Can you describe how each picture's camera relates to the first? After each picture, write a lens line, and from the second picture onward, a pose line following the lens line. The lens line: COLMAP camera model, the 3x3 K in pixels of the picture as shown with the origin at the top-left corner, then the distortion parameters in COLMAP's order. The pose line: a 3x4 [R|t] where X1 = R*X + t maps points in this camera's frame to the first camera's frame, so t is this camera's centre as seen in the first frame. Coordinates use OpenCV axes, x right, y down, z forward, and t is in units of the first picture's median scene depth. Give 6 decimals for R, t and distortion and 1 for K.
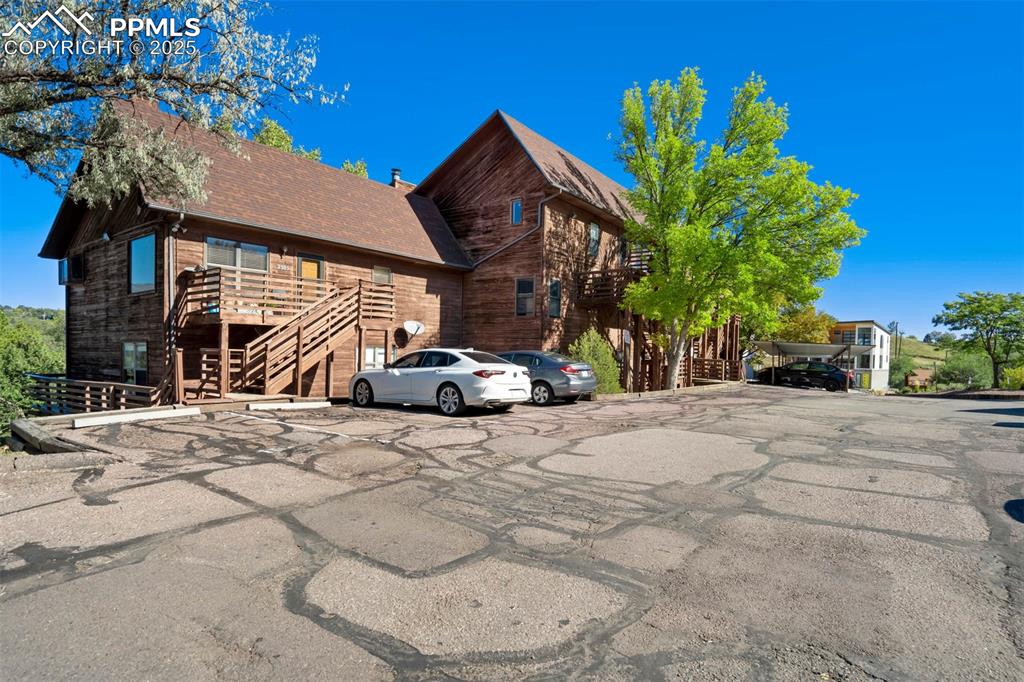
lens RADIAL K [[532.3, 0, 511.9], [0, 532.3, 360.5], [0, 0, 1]] dist [-0.045694, 0.000113]
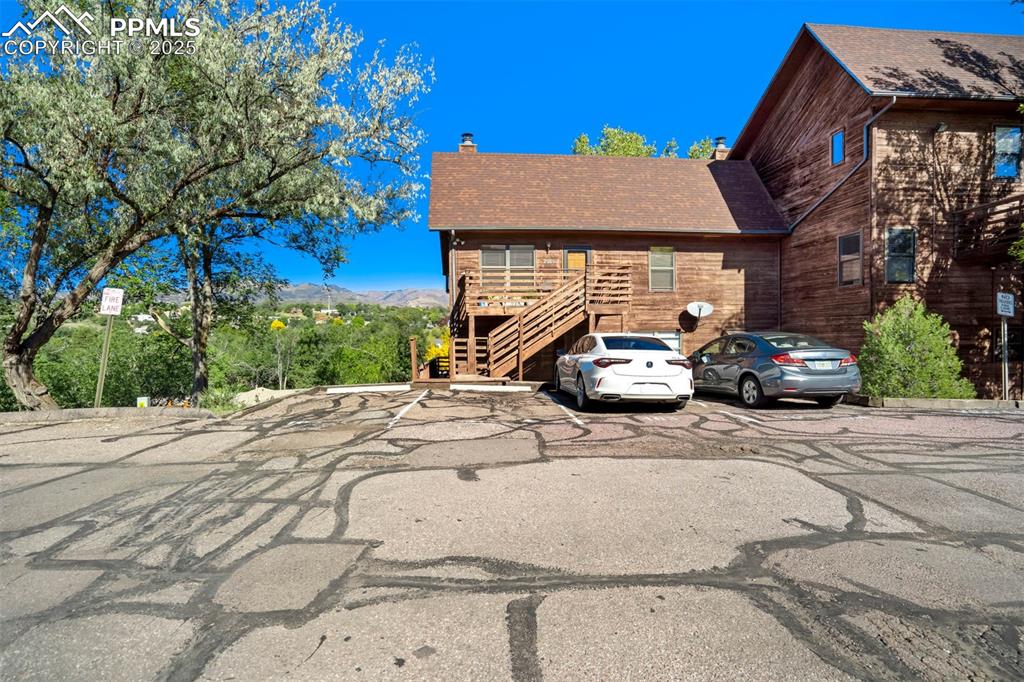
lens RADIAL K [[502.9, 0, 512.0], [0, 502.9, 341.0], [0, 0, 1]] dist [-0.053836, 0.026279]
pose [[0.658425, -0.011573, -0.752558, 0.233887], [0.004161, 0.999922, -0.011737, 0.000313], [0.752635, 0.004597, 0.658422, 0.201315]]
